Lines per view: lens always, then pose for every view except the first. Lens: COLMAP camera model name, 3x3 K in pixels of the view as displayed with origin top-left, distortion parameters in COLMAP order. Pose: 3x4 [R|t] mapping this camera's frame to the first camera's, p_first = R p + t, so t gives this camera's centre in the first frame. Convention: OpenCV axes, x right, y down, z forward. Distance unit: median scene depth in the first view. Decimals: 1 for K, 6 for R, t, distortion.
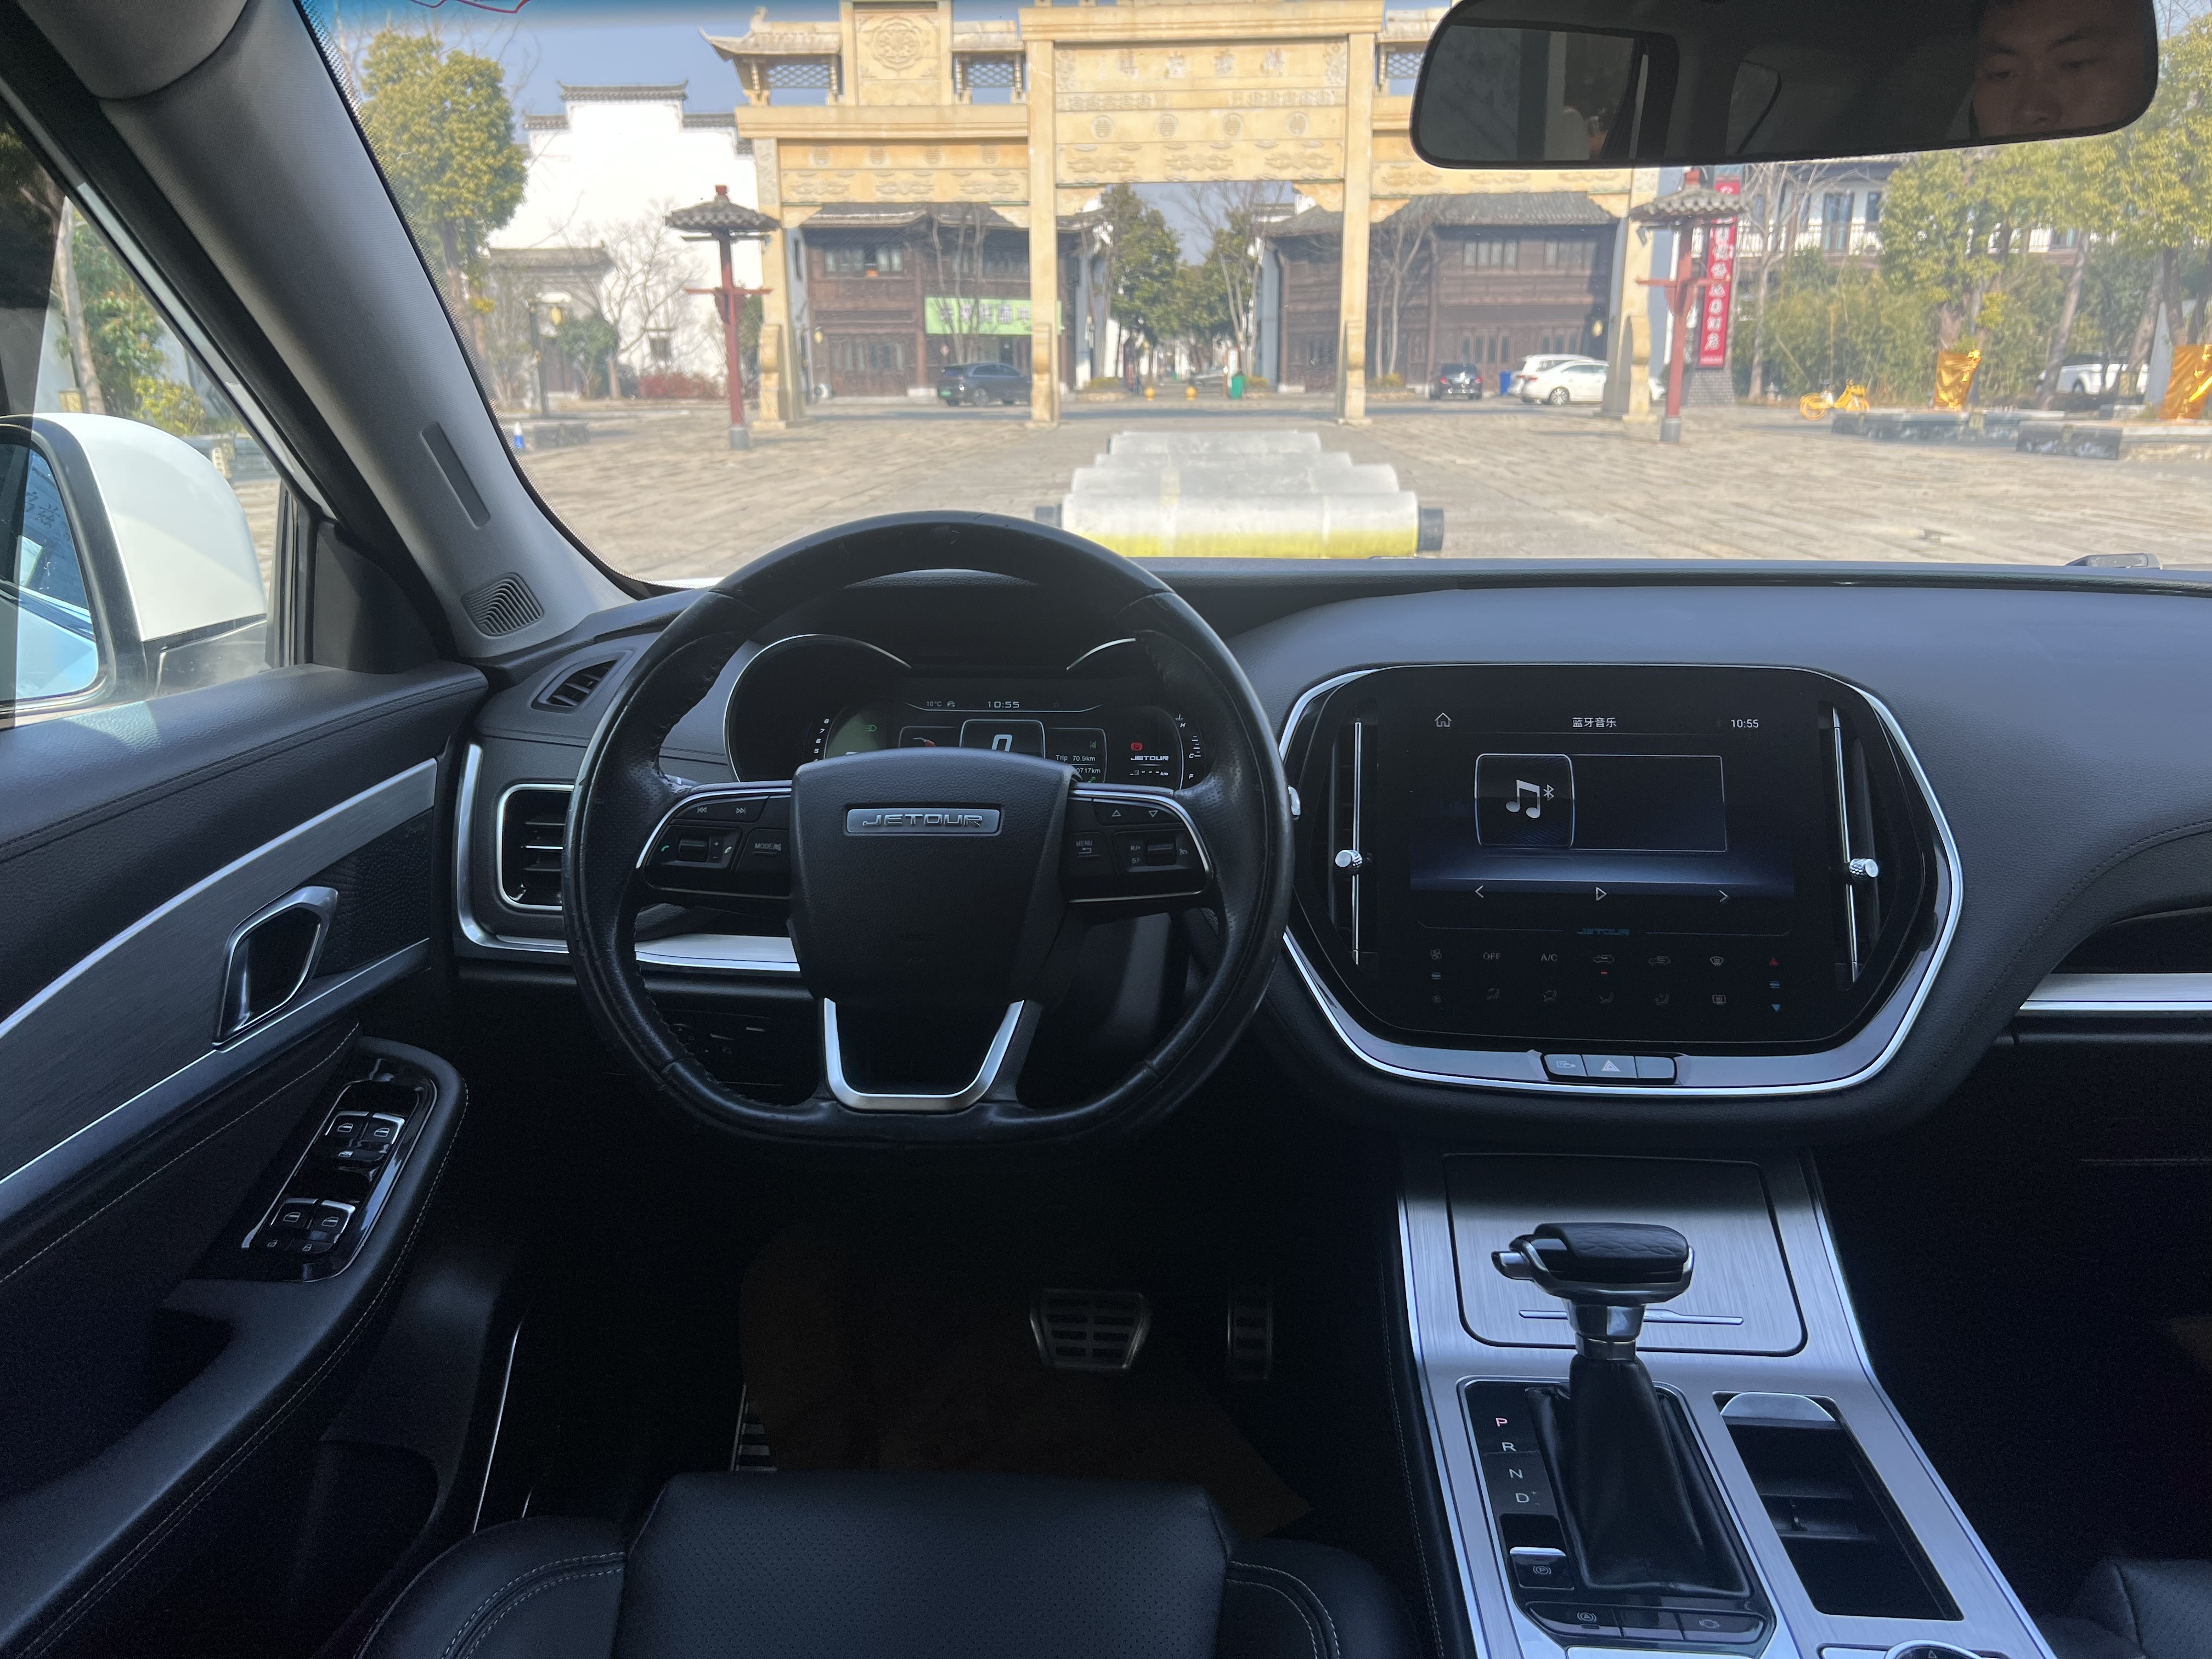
lens RADIAL K [[1626.9, 0, 1110.6], [0, 1626.9, 818.9], [0, 0, 1]] dist [0.045038, -0.044823]
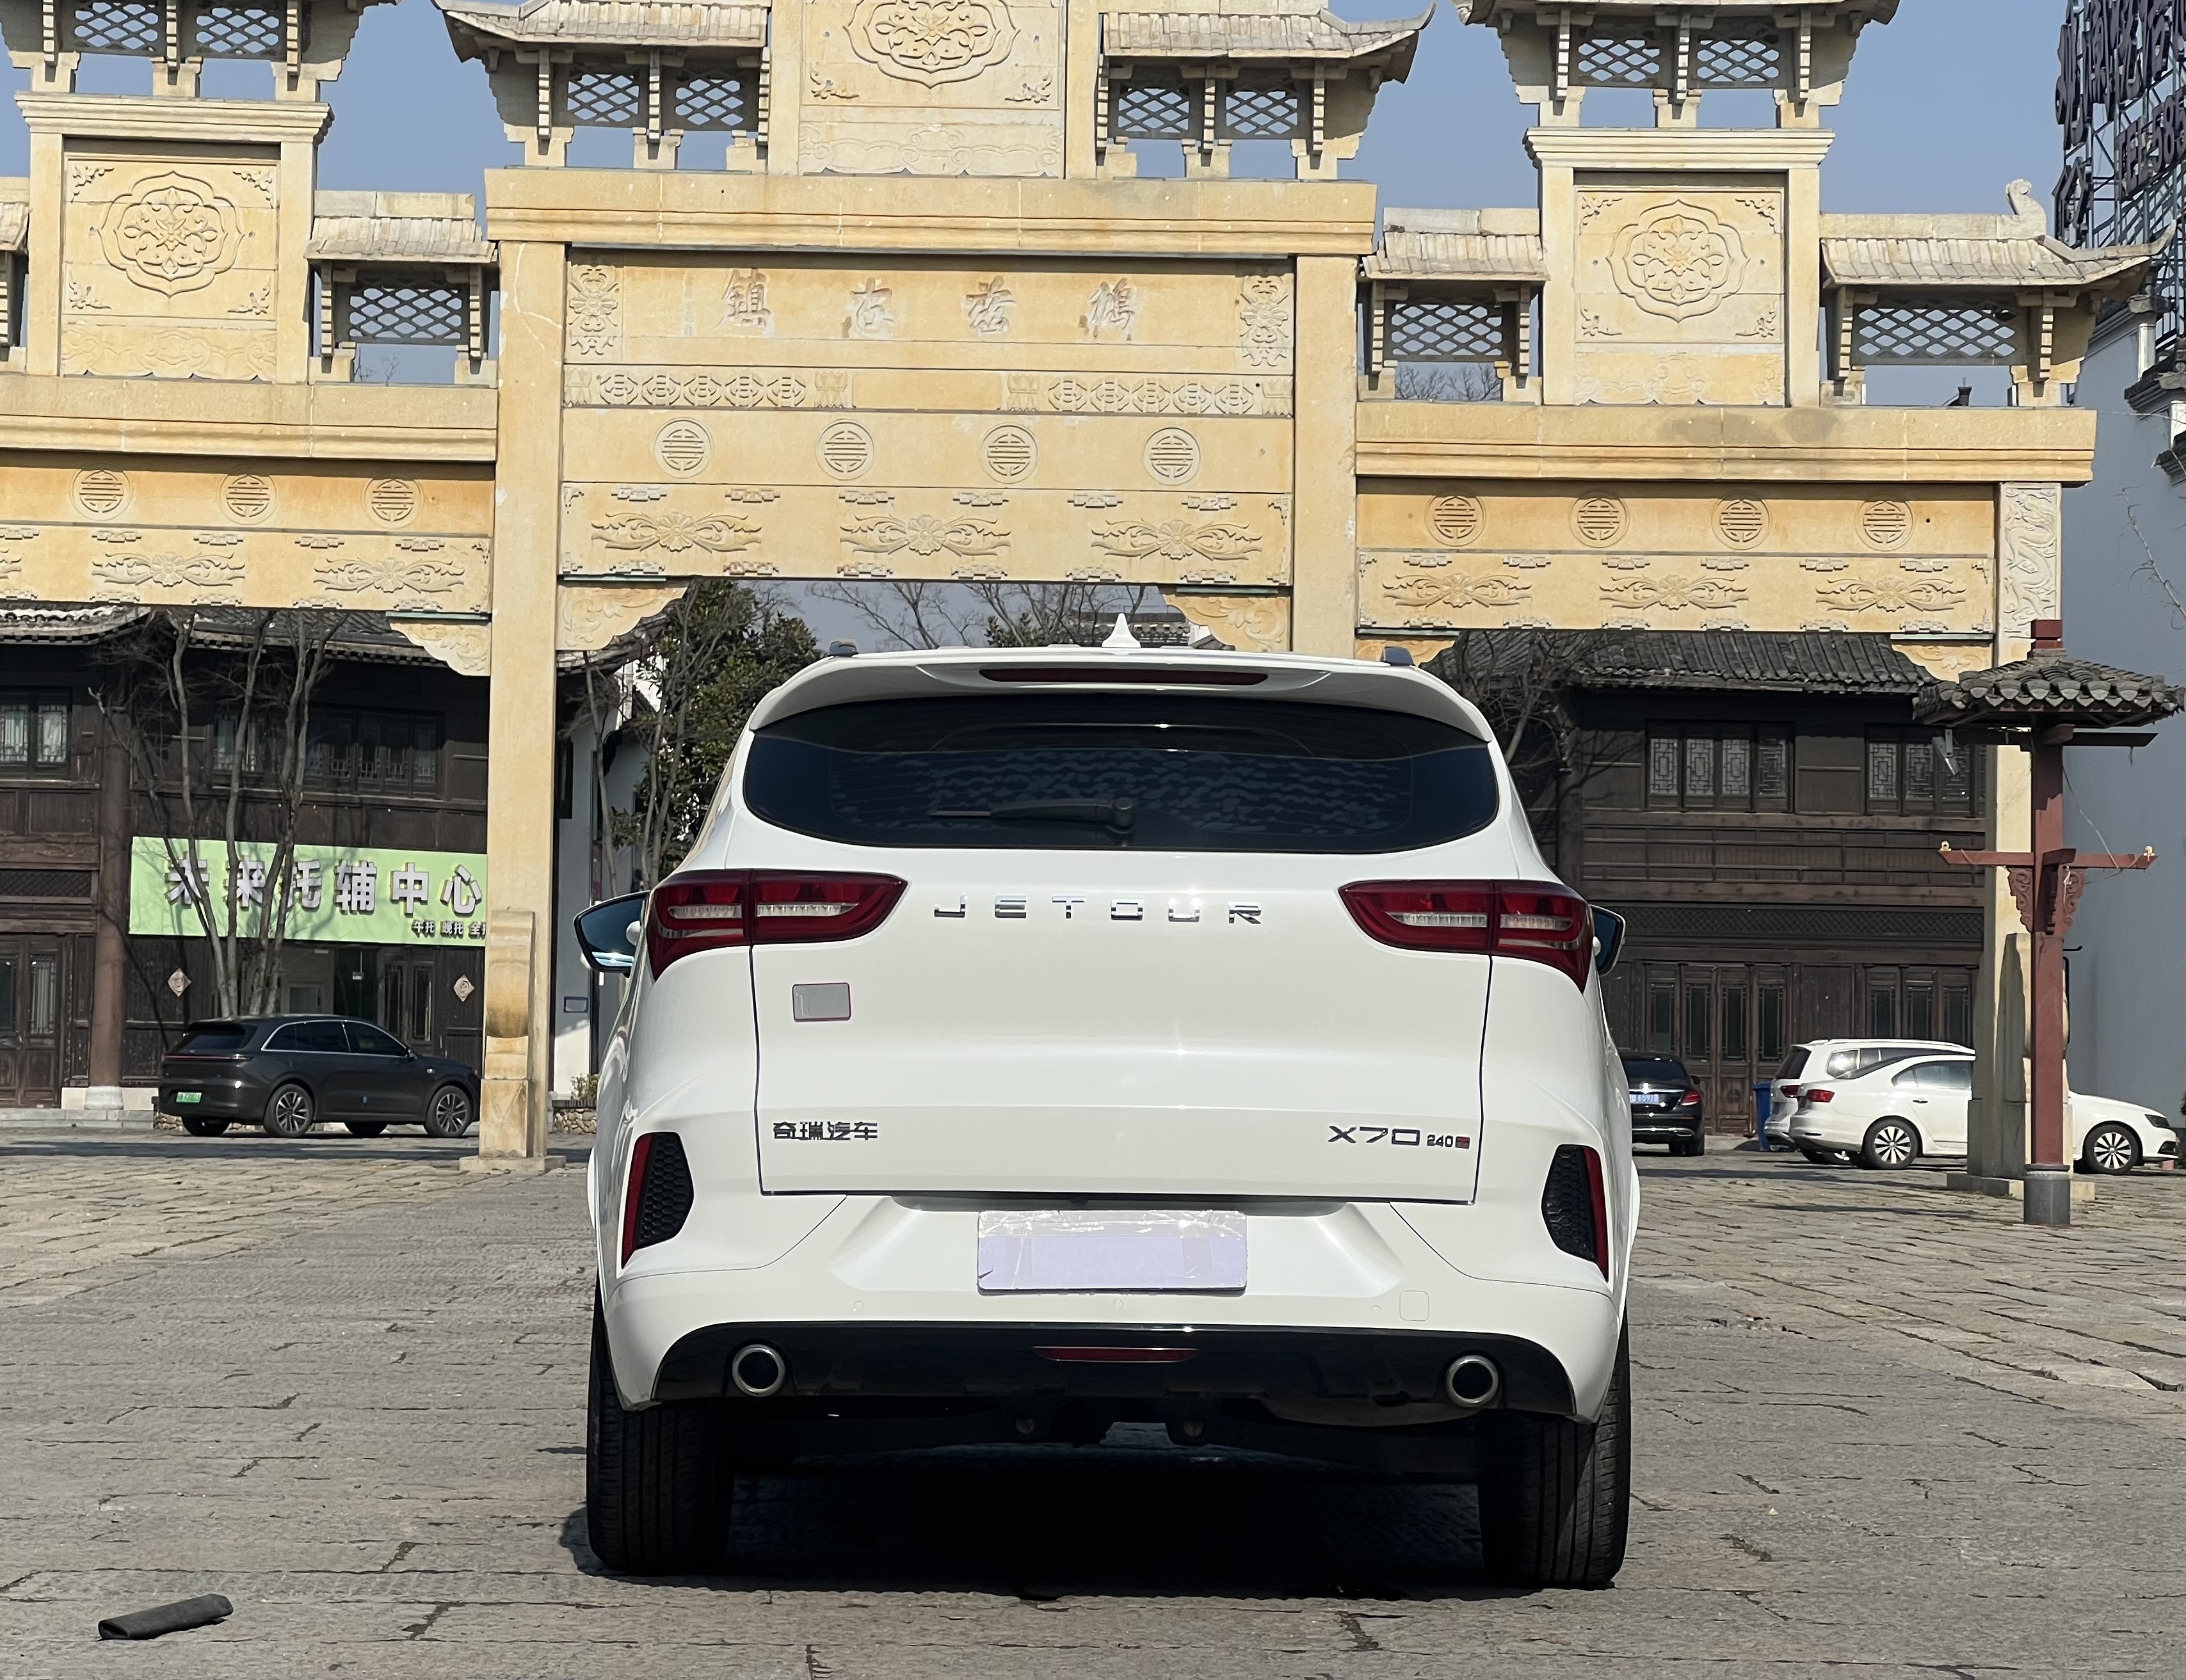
lens RADIAL K [[6163.6, 0, 1093.0], [0, 6163.6, 840.0], [0, 0, 1]] dist [-0.123458, -0.262467]
pose [[0.995981, 0.027926, 0.085100, -0.030815], [-0.000494, 0.951846, -0.306577, 0.128181], [-0.089563, 0.305302, 0.948034, -0.400826]]
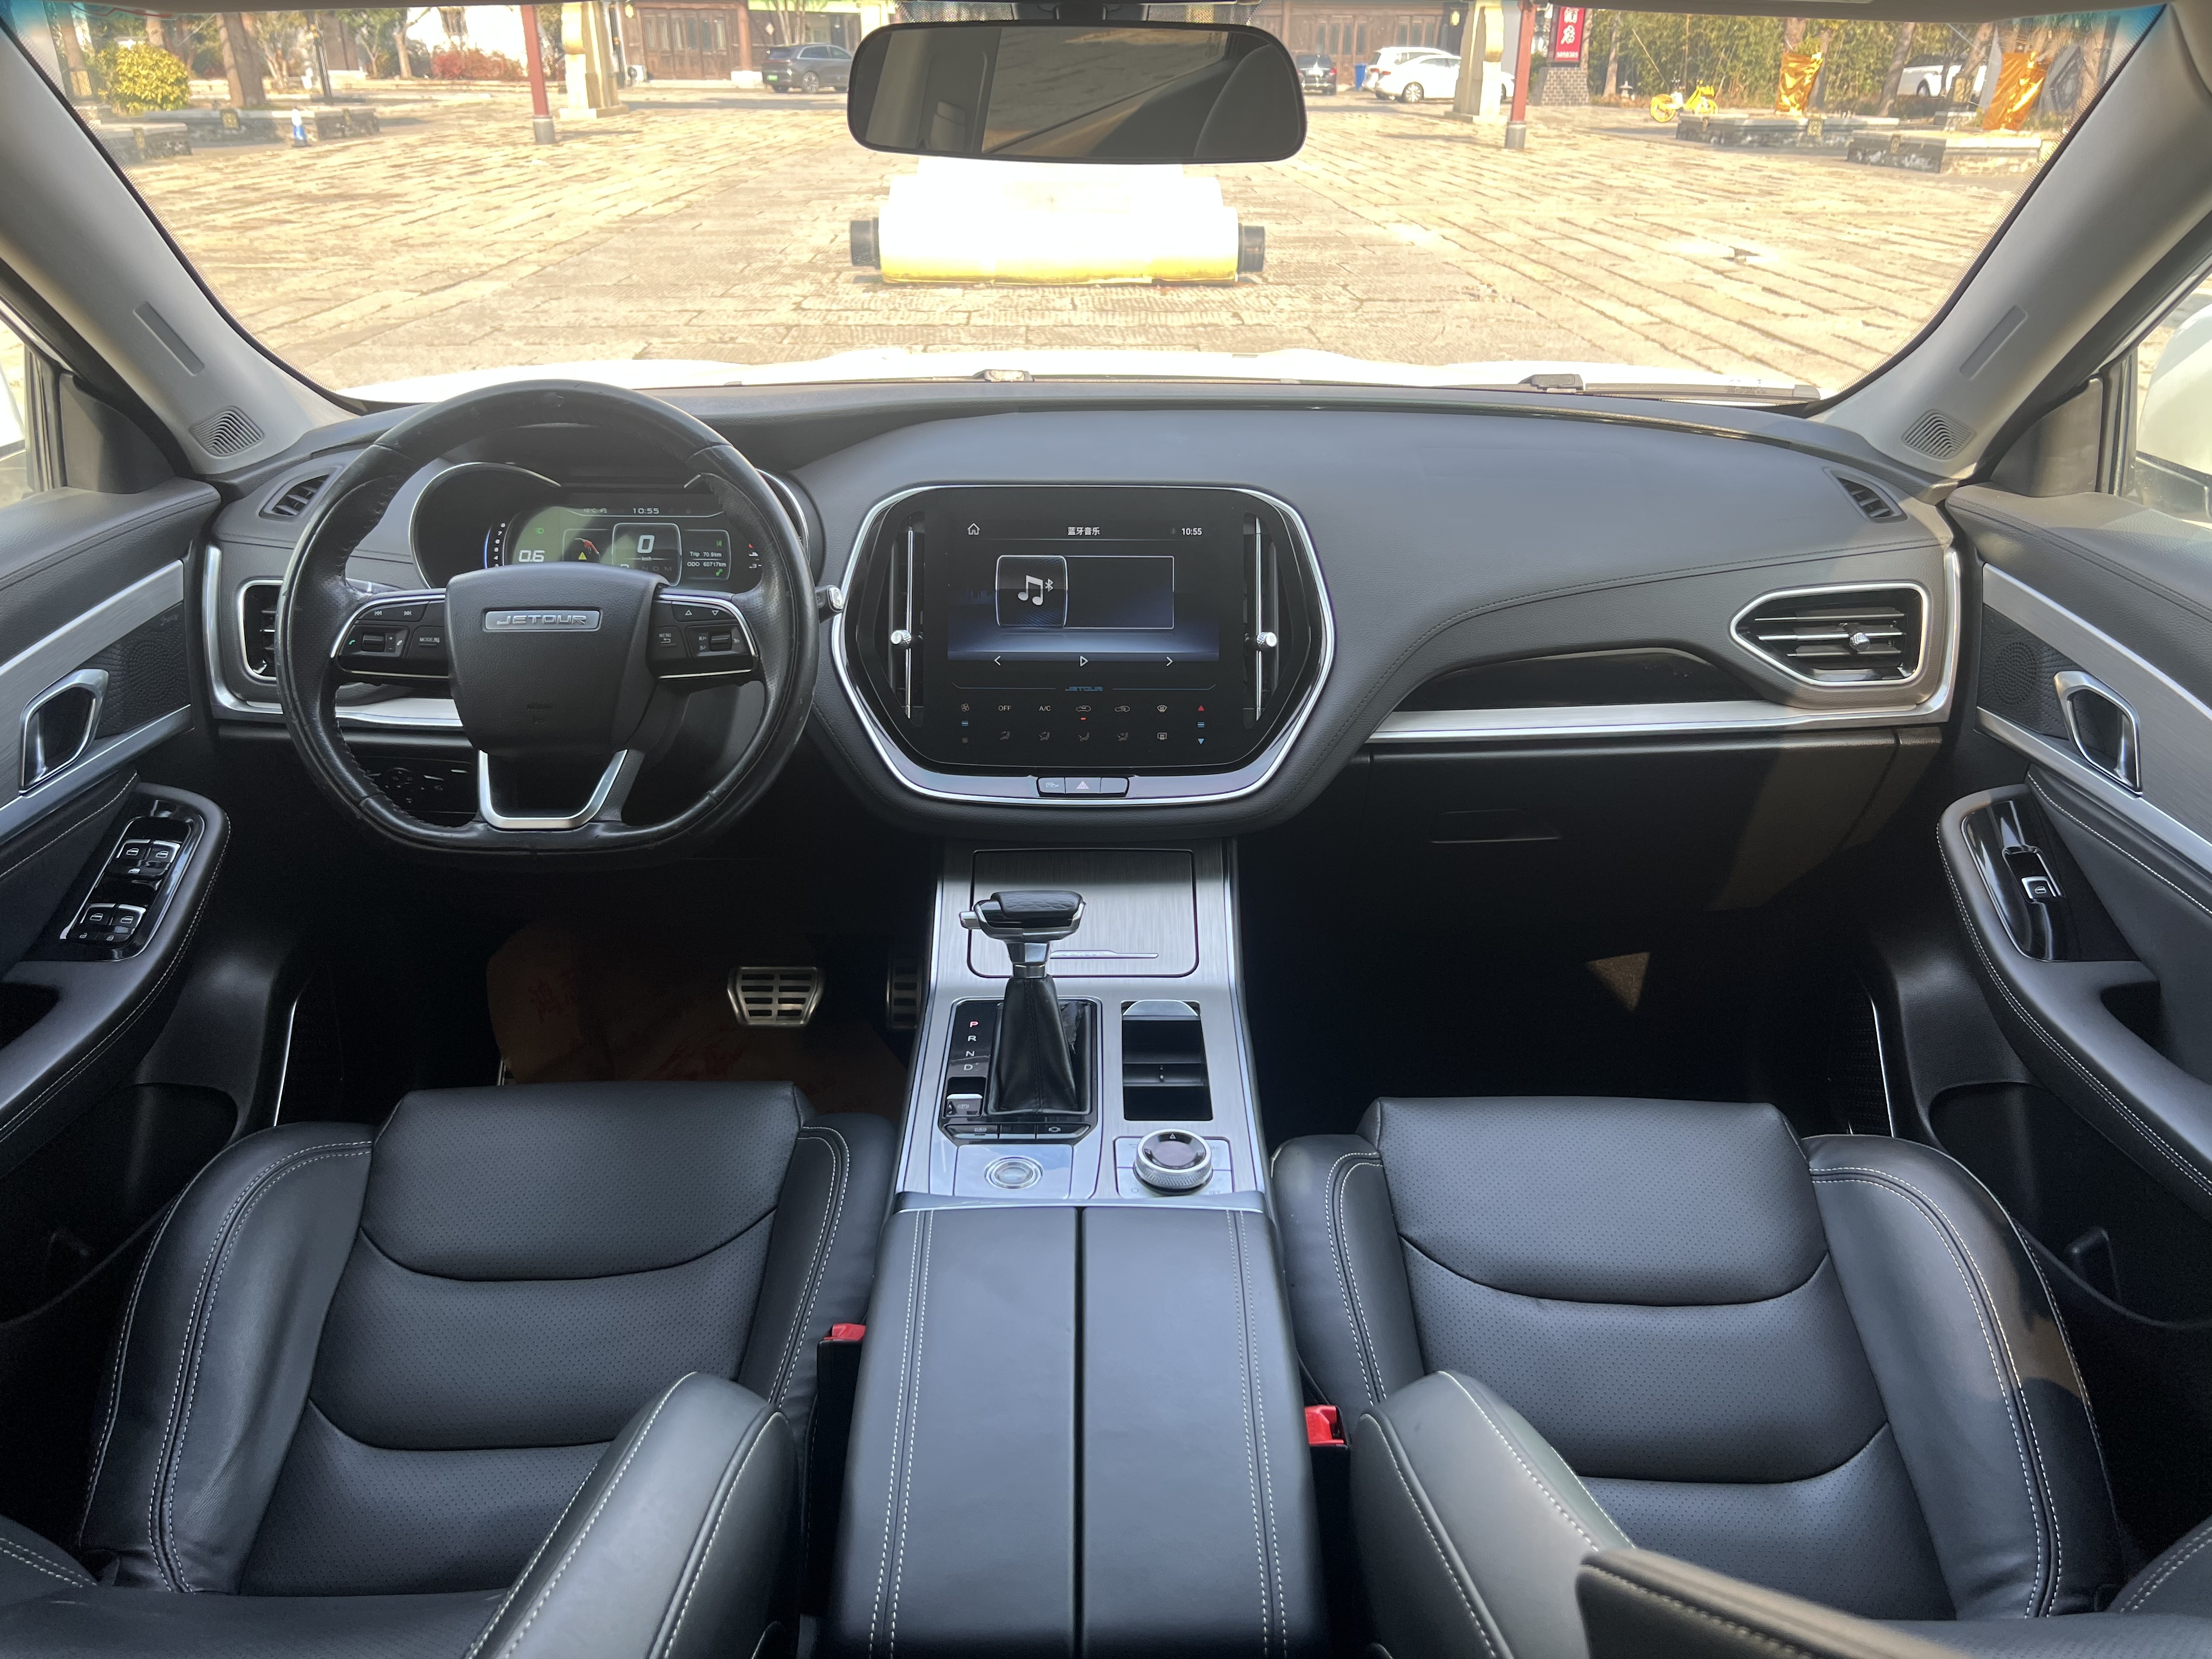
lens RADIAL K [[1632.7, 0, 1112.1], [0, 1632.7, 802.1], [0, 0, 1]] dist [0.043067, -0.048690]
pose [[0.996252, -0.023007, 0.083384, 0.007000], [0.009341, 0.986957, 0.160714, -0.001900], [-0.085994, -0.159333, 0.983473, -0.012243]]
